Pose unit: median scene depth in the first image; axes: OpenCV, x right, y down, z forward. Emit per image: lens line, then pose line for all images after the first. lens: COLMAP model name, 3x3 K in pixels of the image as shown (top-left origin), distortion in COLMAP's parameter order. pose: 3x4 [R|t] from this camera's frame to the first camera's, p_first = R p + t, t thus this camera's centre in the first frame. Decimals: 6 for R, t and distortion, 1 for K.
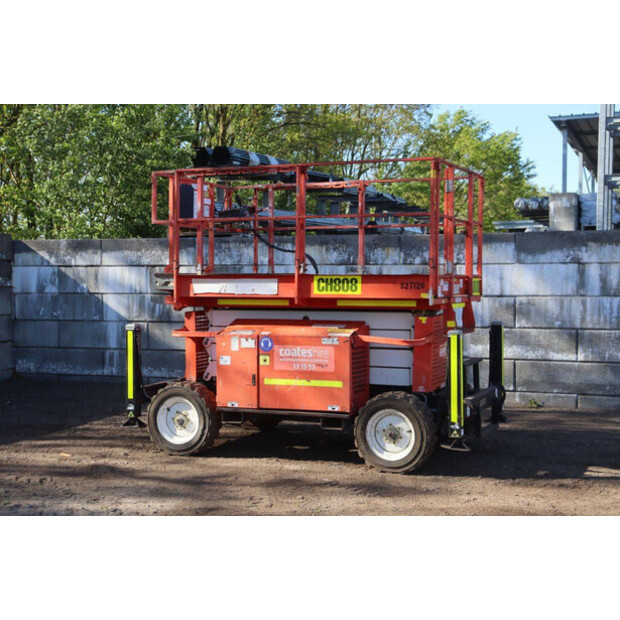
lens RADIAL K [[1007.7, 0, 313.5], [0, 1007.7, 310.6], [0, 0, 1]] dist [0.112156, 0.000000]
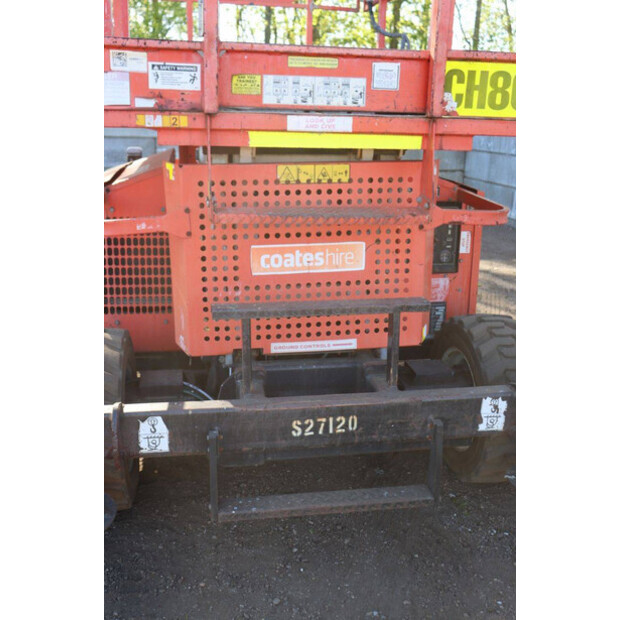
lens RADIAL K [[694.3, 0, 307.6], [0, 694.3, 308.8], [0, 0, 1]] dist [-0.027362, 0.000000]
pose [[0.531097, 0.244082, -0.811394, 0.242084], [-0.051657, 0.965156, 0.256525, -0.006965], [0.845735, -0.094326, 0.525200, 0.603085]]
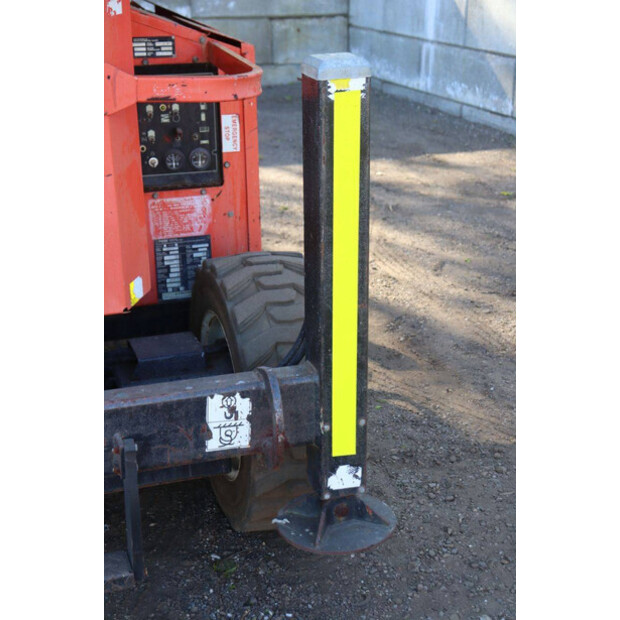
lens RADIAL K [[1090.3, 0, 303.7], [0, 1090.3, 313.9], [0, 0, 1]] dist [0.175001, 0.000000]
pose [[0.642941, 0.251280, -0.723522, 0.253477], [-0.023381, 0.950650, 0.309384, -0.005386], [0.765558, -0.181999, 0.617087, 0.641811]]
